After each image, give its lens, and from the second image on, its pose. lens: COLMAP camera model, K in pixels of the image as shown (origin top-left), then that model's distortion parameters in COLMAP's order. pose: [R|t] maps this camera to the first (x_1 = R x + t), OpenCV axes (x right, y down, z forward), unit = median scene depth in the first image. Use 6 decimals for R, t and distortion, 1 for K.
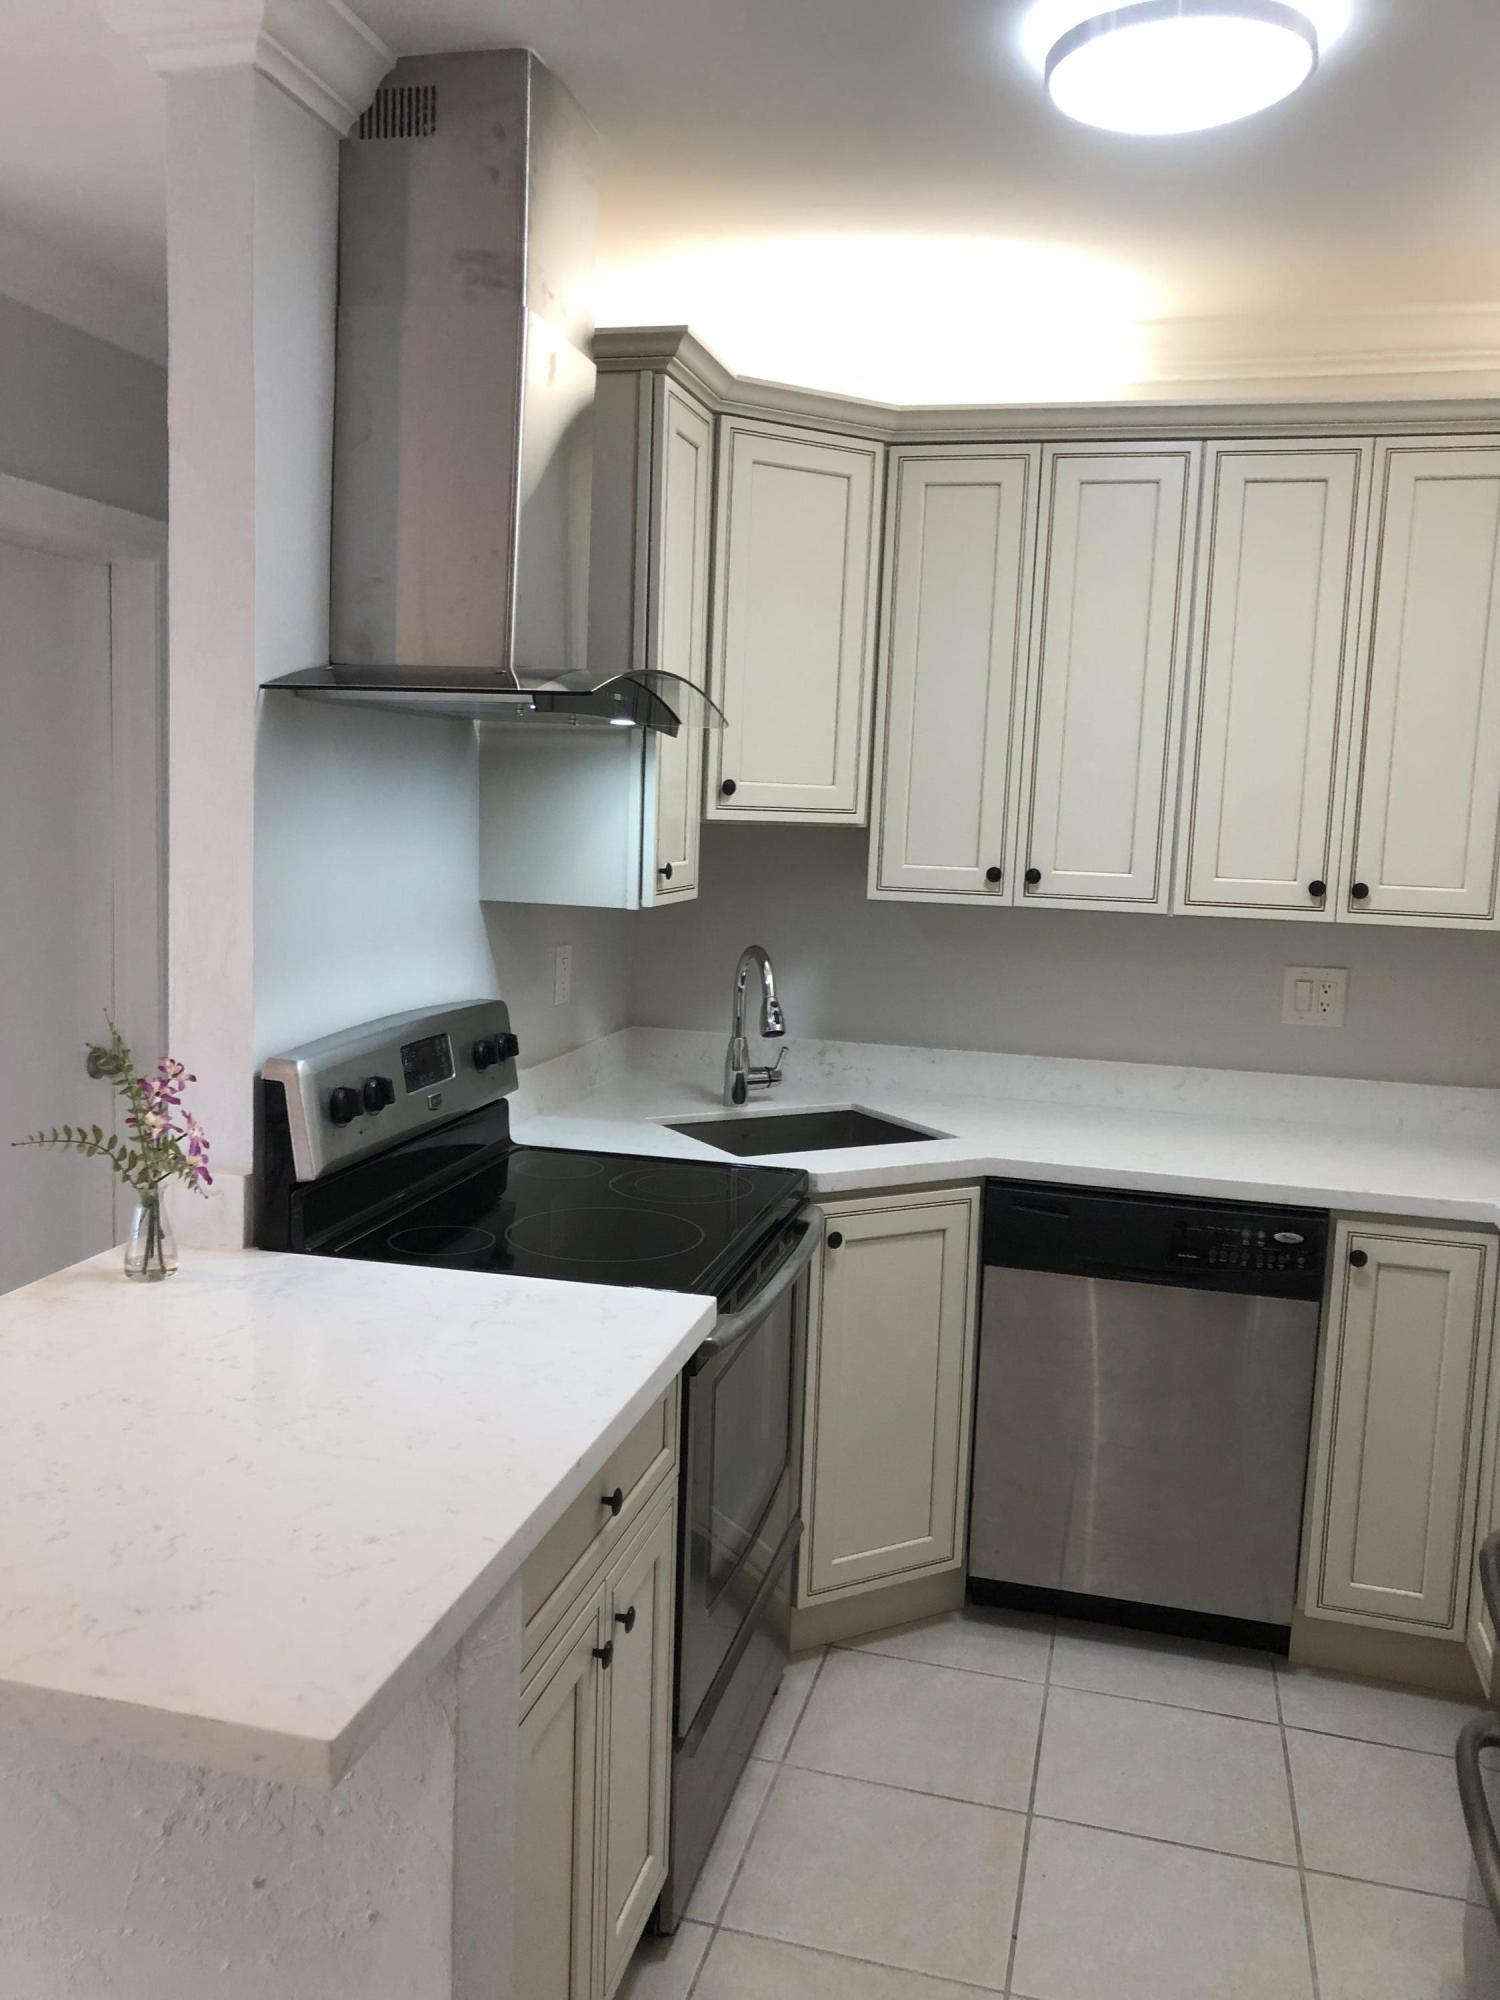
lens RADIAL K [[1669.5, 0, 748.8], [0, 1669.5, 985.7], [0, 0, 1]] dist [0.025779, -0.018119]
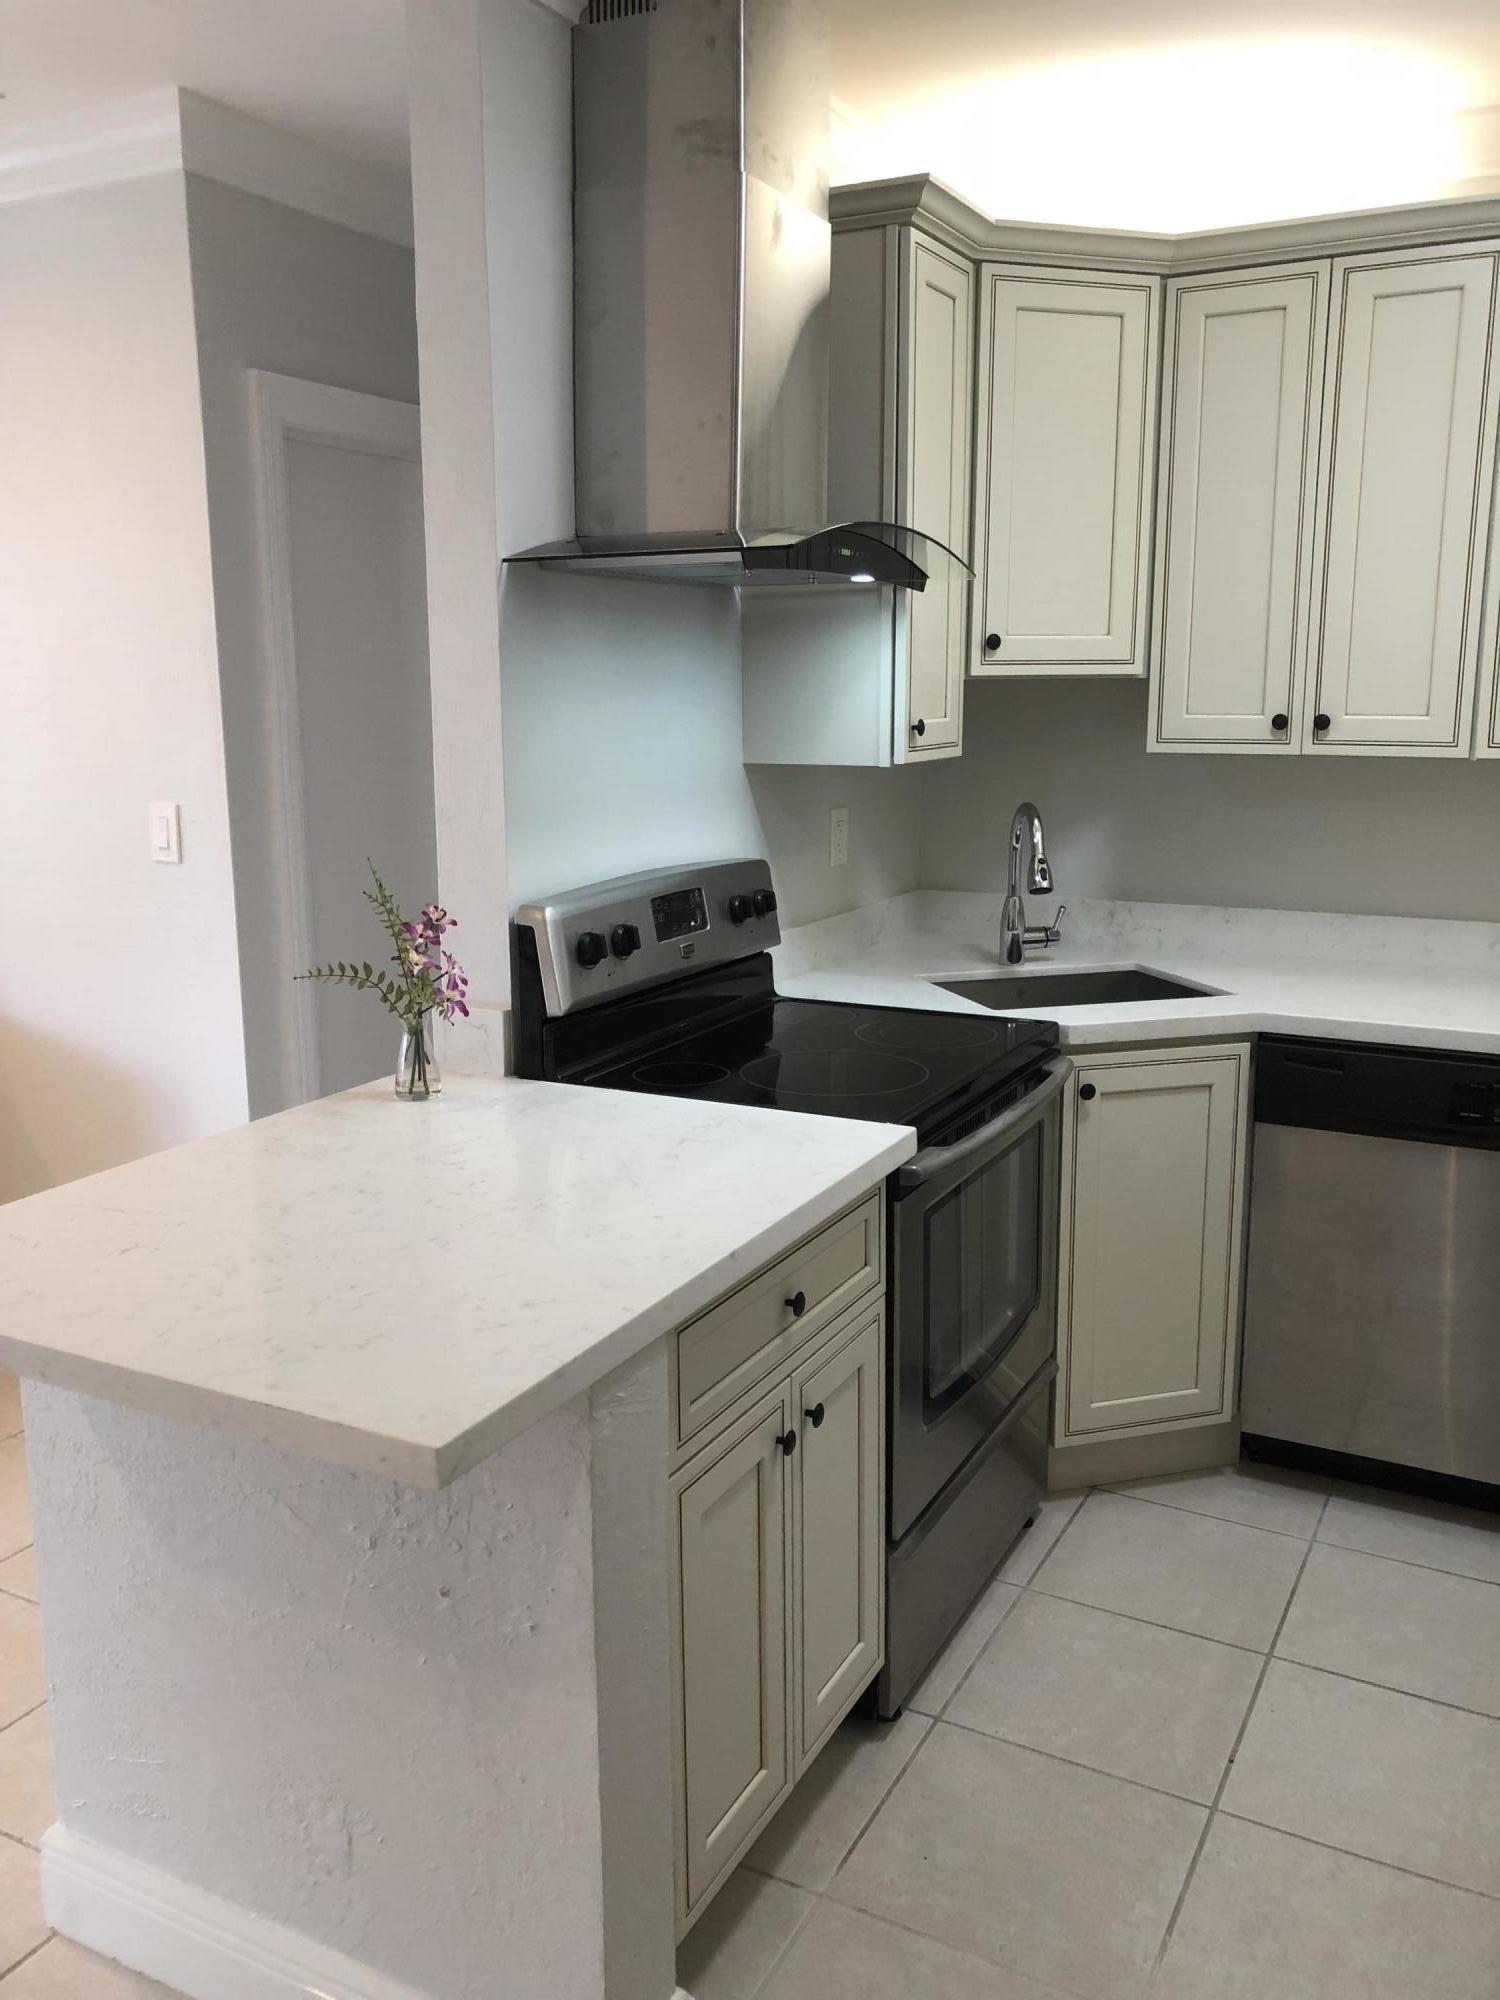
lens RADIAL K [[1669.5, 0, 748.8], [0, 1669.5, 985.7], [0, 0, 1]] dist [0.025779, -0.018119]
pose [[0.970789, 0.001430, -0.239931, 0.093681], [0.013750, 0.998007, 0.061580, 0.023849], [0.239541, -0.063080, 0.968835, -0.021391]]
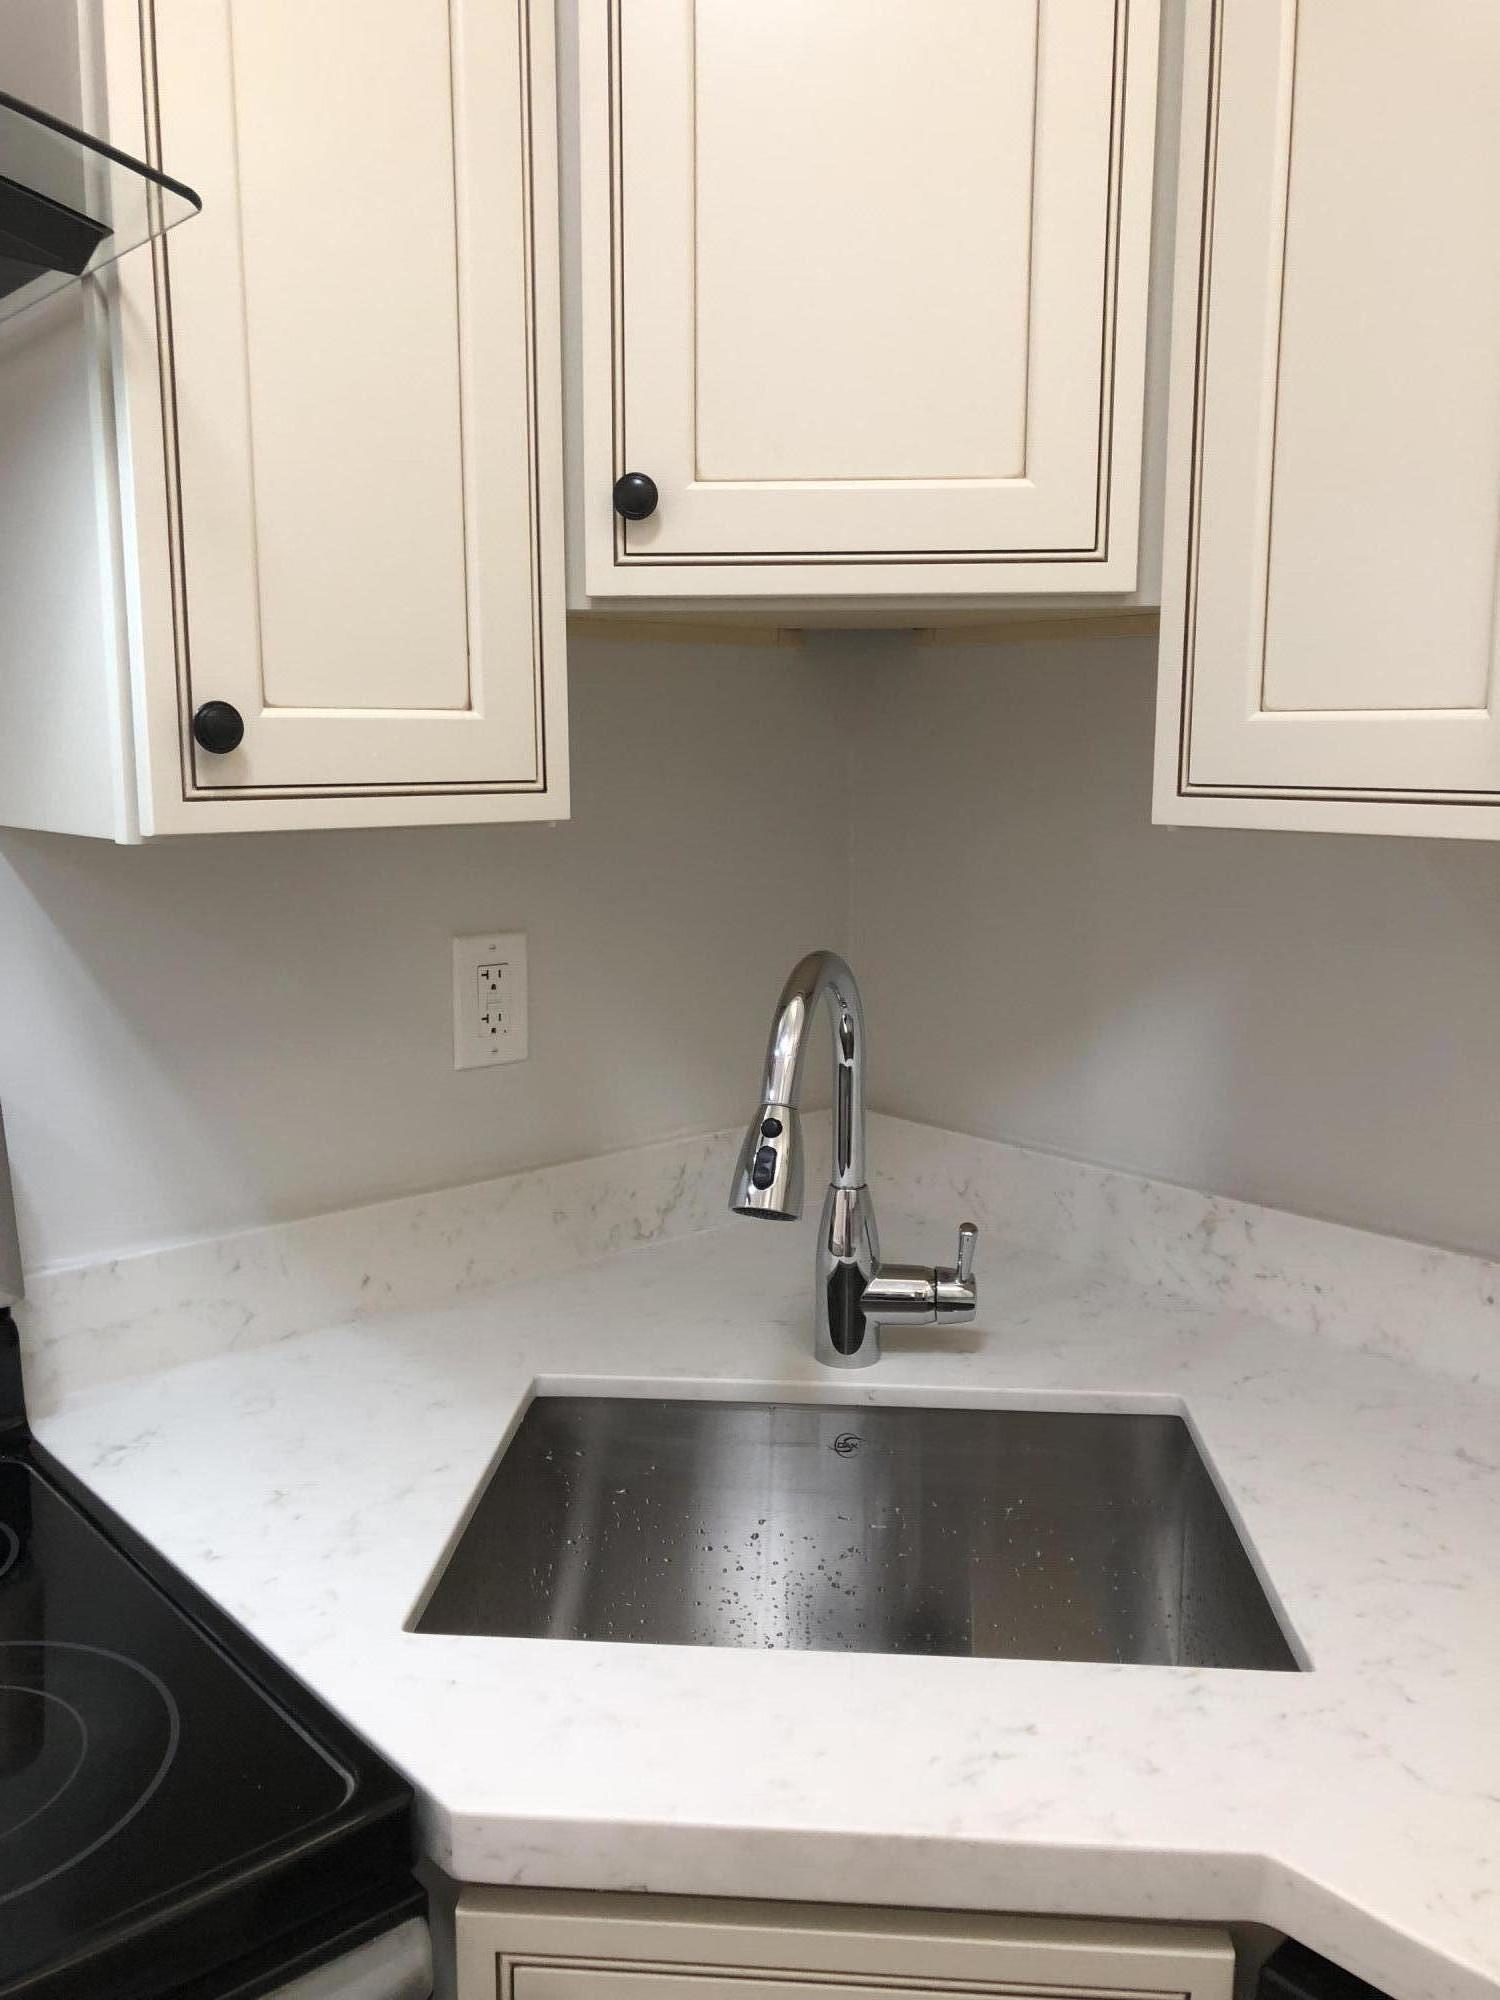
lens RADIAL K [[1669.5, 0, 748.8], [0, 1669.5, 985.7], [0, 0, 1]] dist [0.025779, -0.018119]
pose [[0.814671, 0.050459, -0.577725, 0.232536], [-0.037524, 0.998706, 0.034313, -0.033617], [0.578709, -0.006275, 0.815510, 0.792009]]
